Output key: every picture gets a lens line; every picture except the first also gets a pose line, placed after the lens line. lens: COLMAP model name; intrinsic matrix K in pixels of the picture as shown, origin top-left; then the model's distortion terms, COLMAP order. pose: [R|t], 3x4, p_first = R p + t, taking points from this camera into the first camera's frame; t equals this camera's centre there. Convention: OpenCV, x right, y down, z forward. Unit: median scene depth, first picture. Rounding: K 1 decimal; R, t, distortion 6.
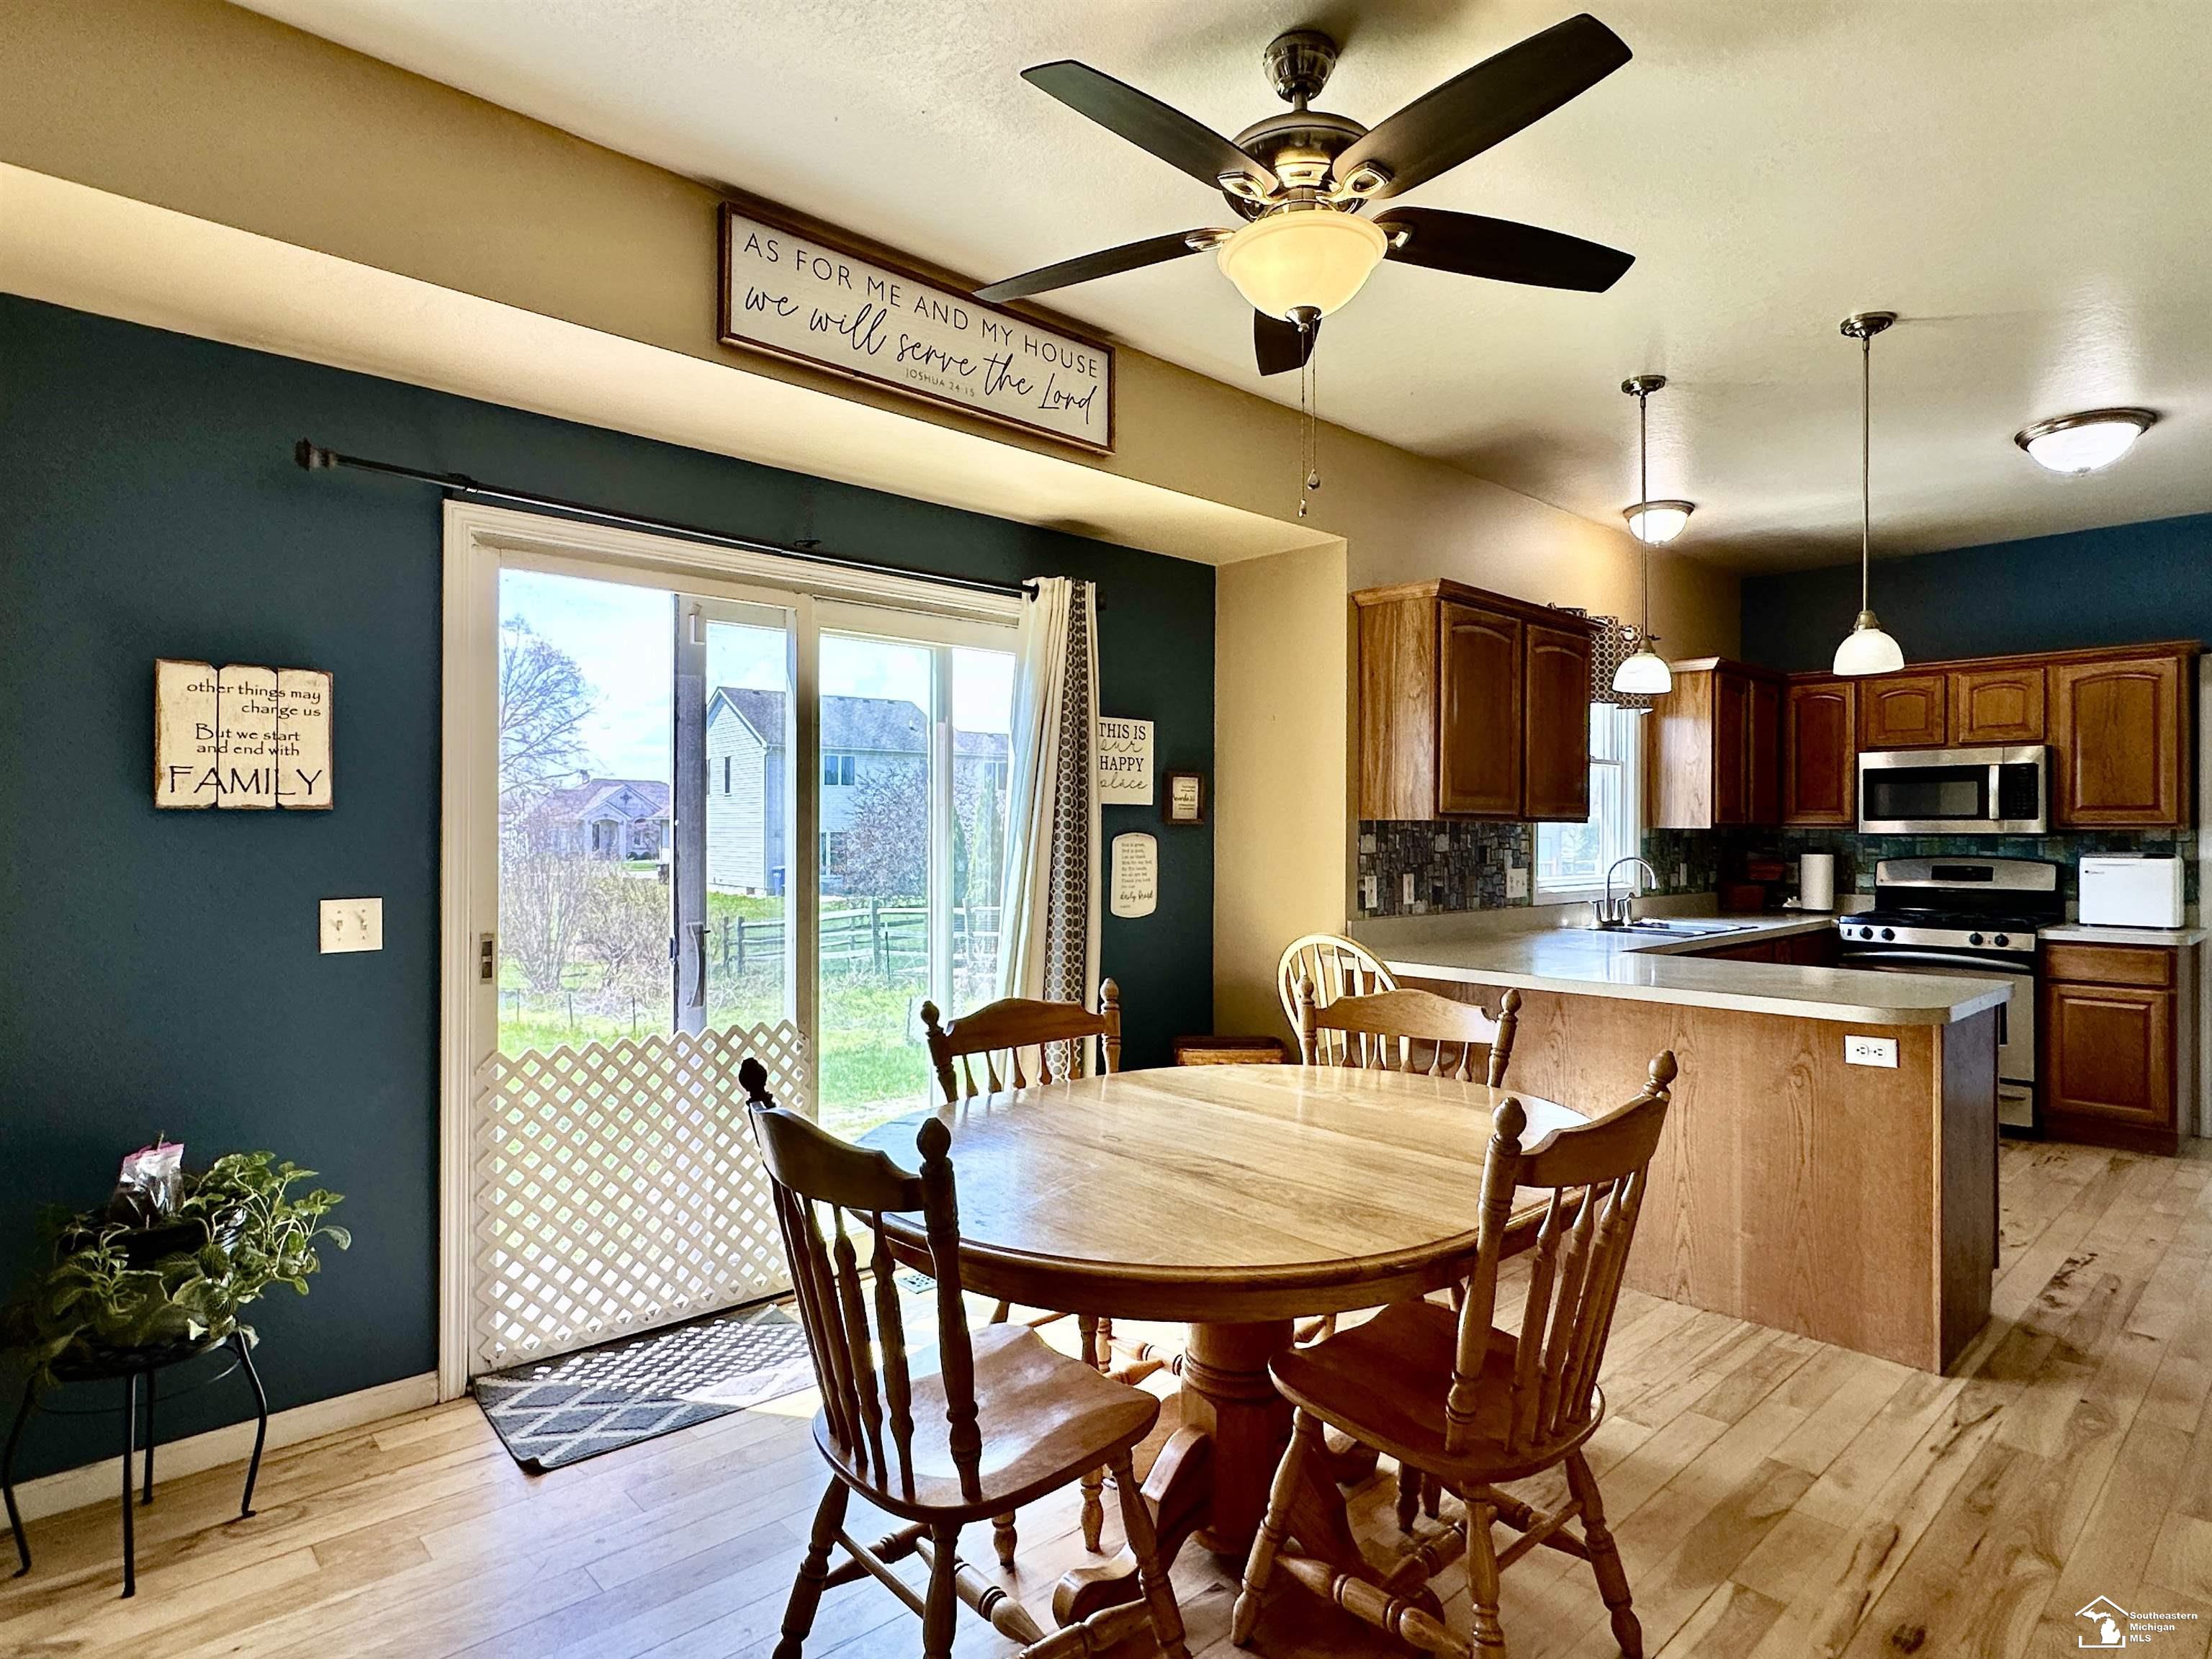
lens RADIAL K [[1169.8, 0, 1117.0], [0, 1169.8, 823.7], [0, 0, 1]] dist [0.003489, -0.001316]
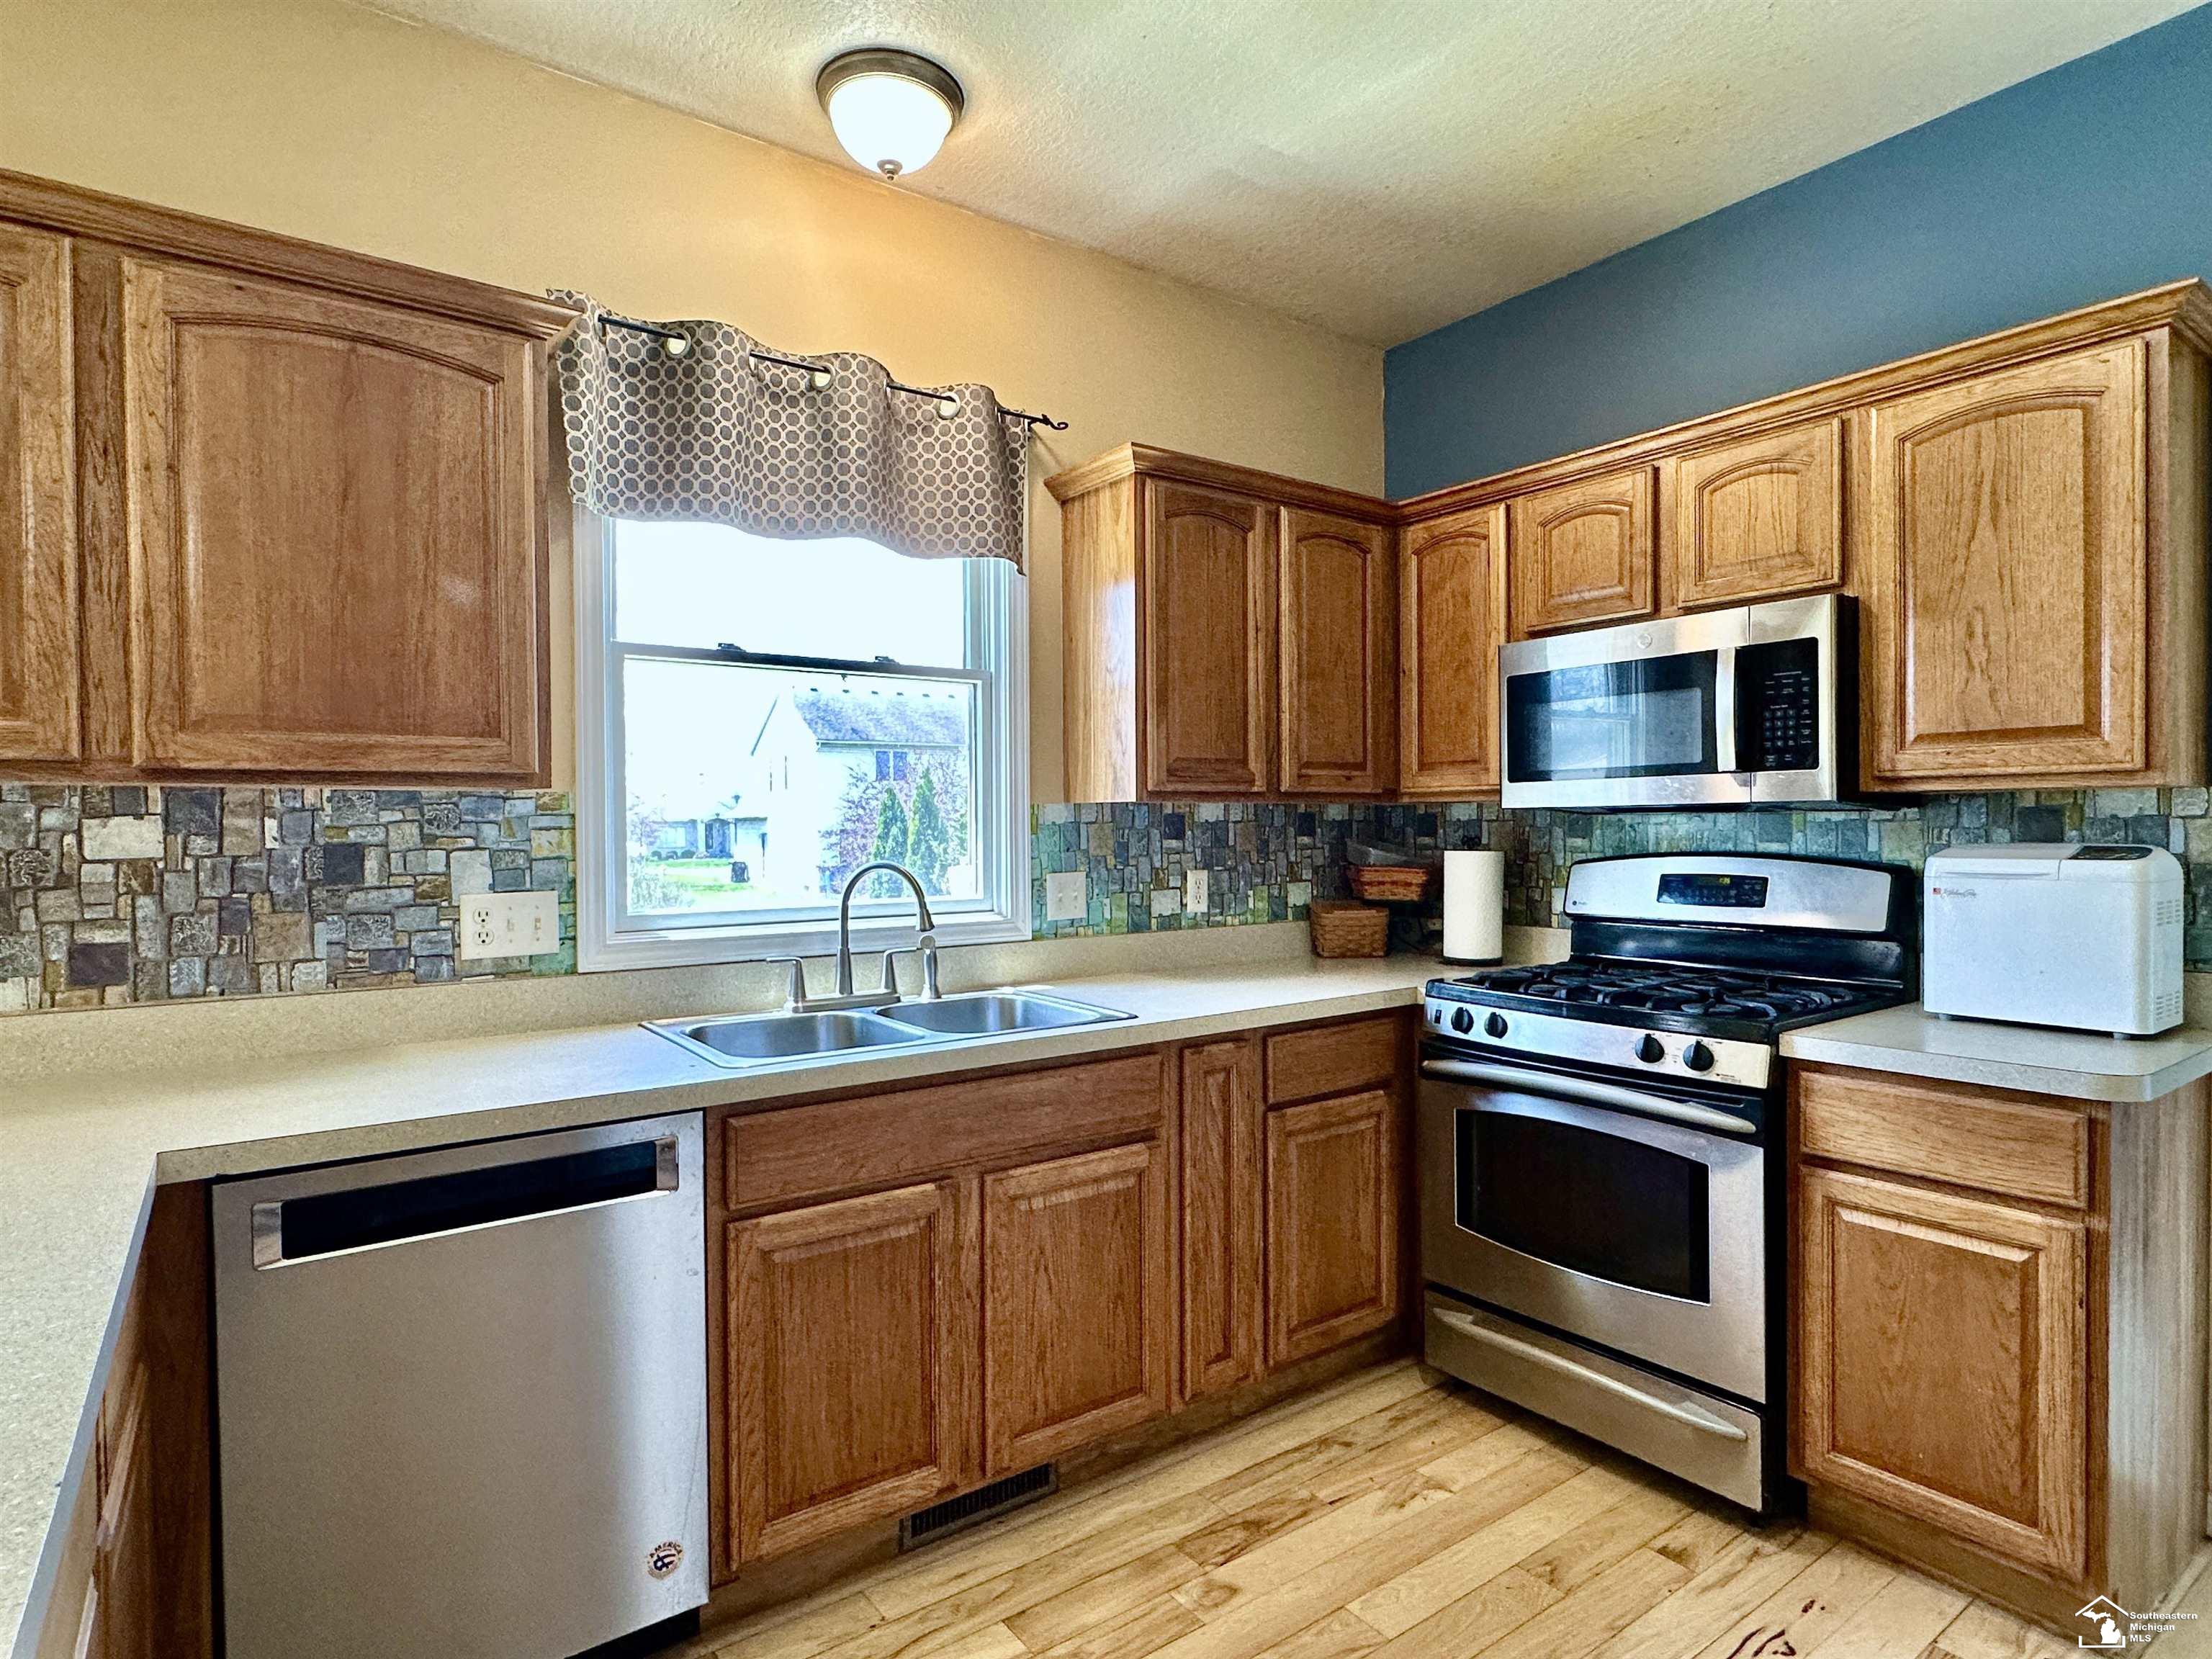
lens RADIAL K [[1169.8, 0, 1094.0], [0, 1169.8, 828.1], [0, 0, 1]] dist [0.003489, -0.001316]
pose [[0.989861, -0.011056, -0.141608, 0.586450], [0.012339, 0.999890, 0.008189, 0.011322], [0.141502, -0.009853, 0.989889, 0.540405]]
